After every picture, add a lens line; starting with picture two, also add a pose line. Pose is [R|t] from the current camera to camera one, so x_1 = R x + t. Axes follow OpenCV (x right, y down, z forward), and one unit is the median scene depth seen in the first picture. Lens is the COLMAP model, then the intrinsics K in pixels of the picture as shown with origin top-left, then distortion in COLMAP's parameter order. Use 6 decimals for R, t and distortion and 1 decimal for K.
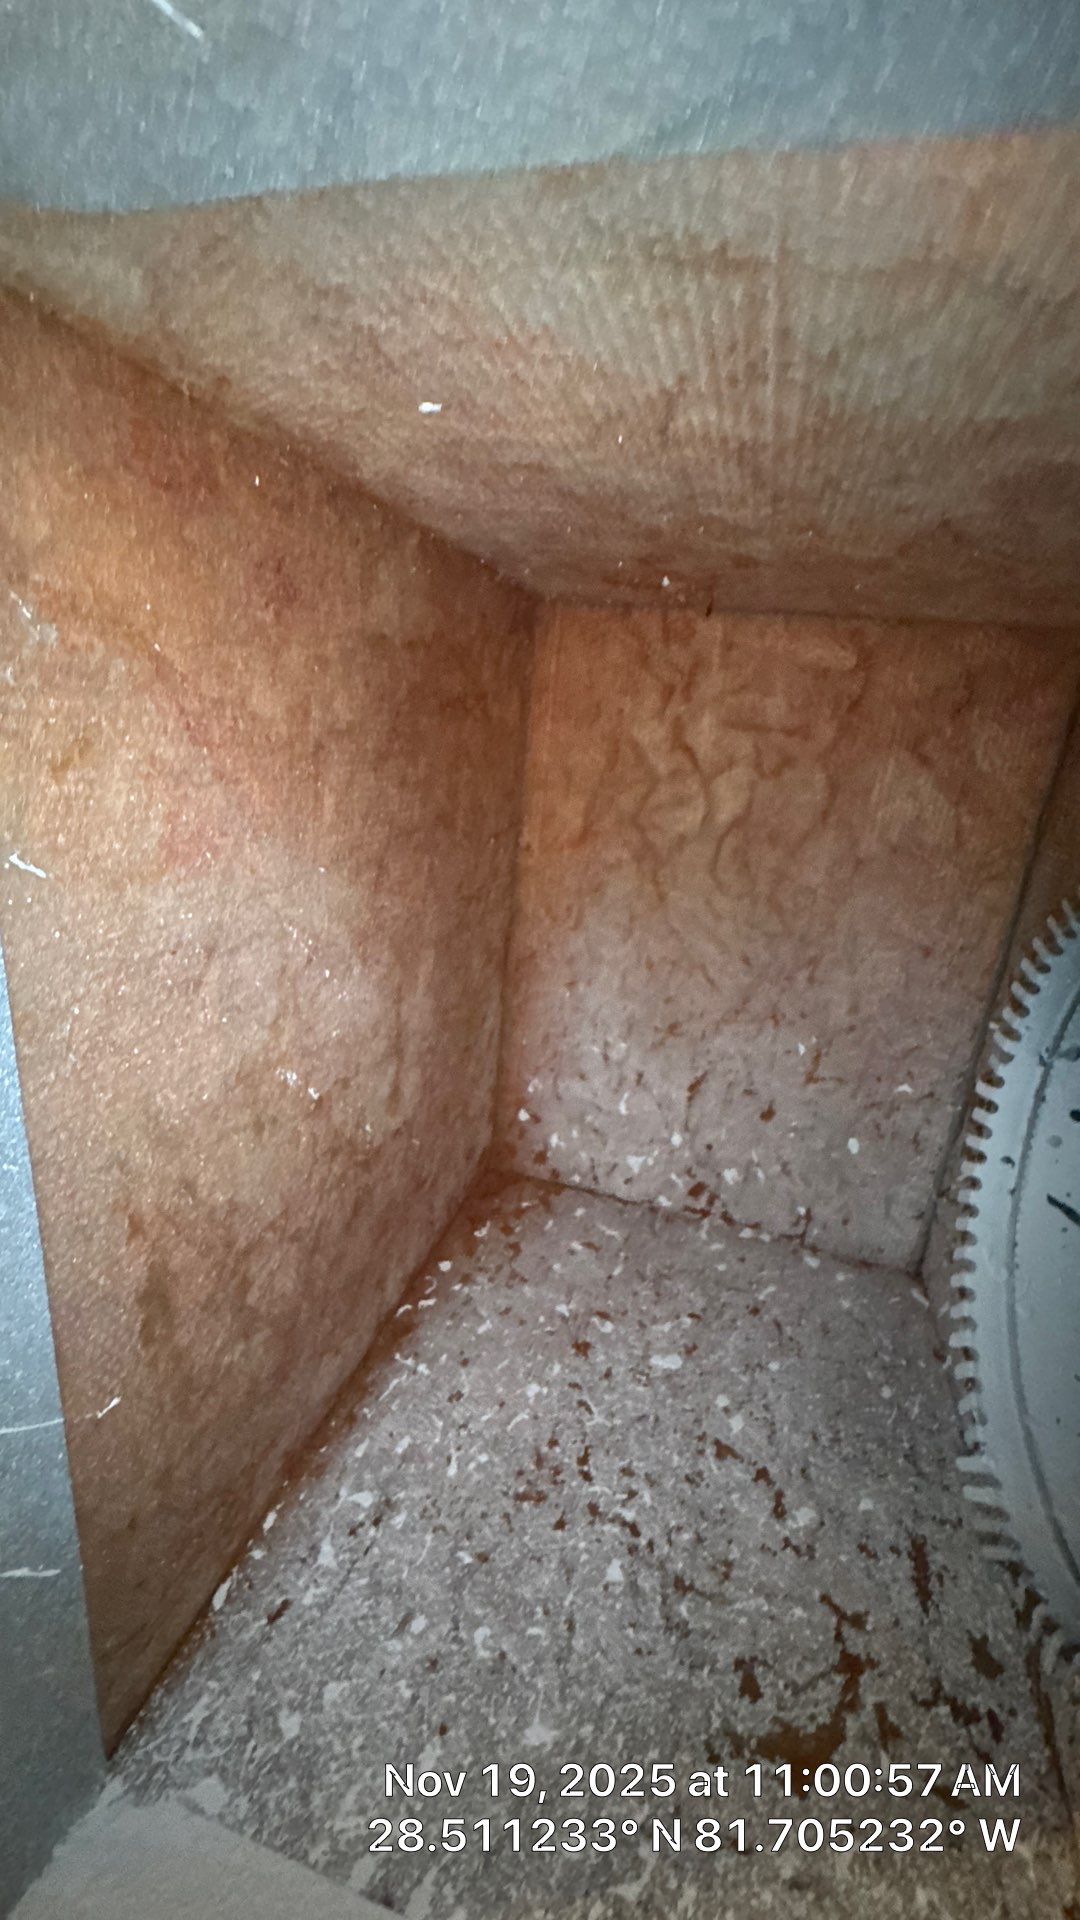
lens RADIAL K [[776.0, 0, 540.1], [0, 776.0, 958.3], [0, 0, 1]] dist [-0.004447, 0.000479]
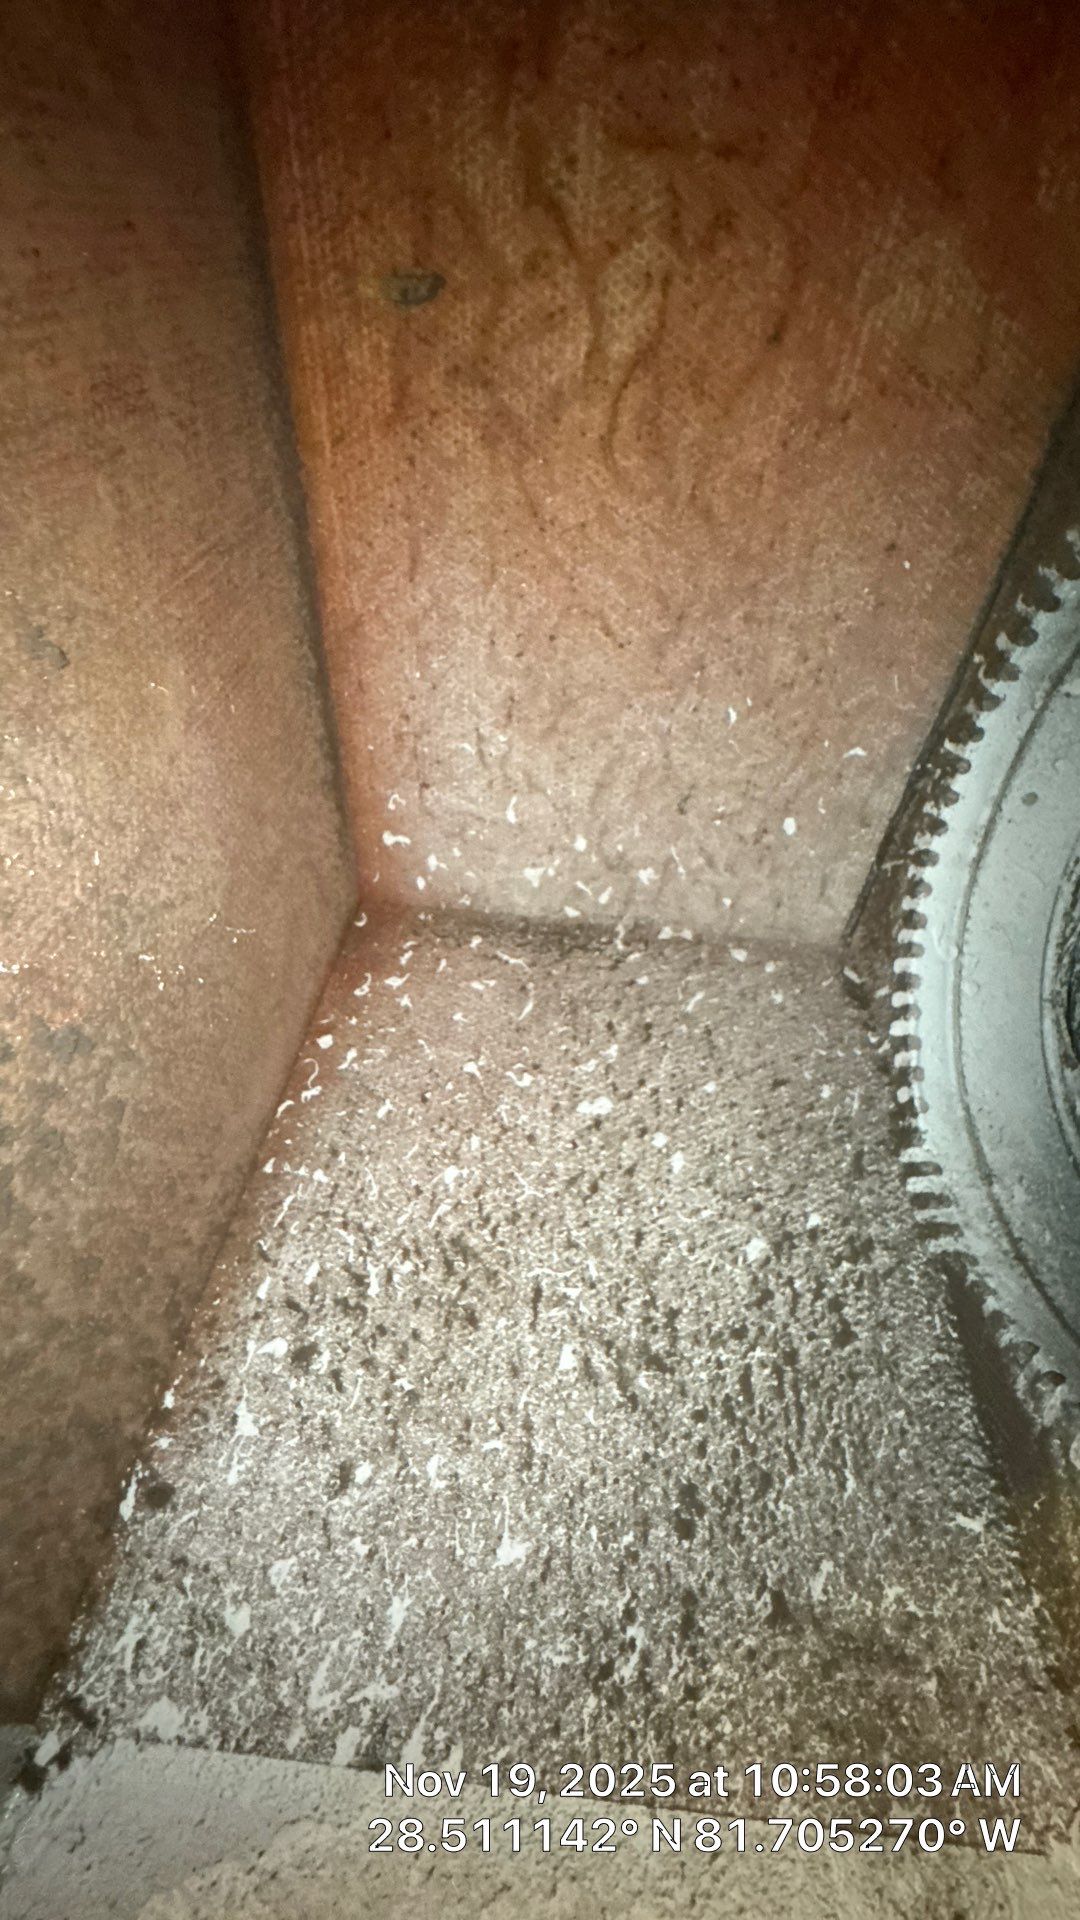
lens RADIAL K [[776.0, 0, 540.1], [0, 776.0, 959.7], [0, 0, 1]] dist [-0.004447, 0.000479]
pose [[0.980338, -0.165855, 0.106909, 0.035125], [0.100464, 0.885827, 0.453009, -0.044441], [-0.169837, -0.433361, 0.885073, 0.306805]]
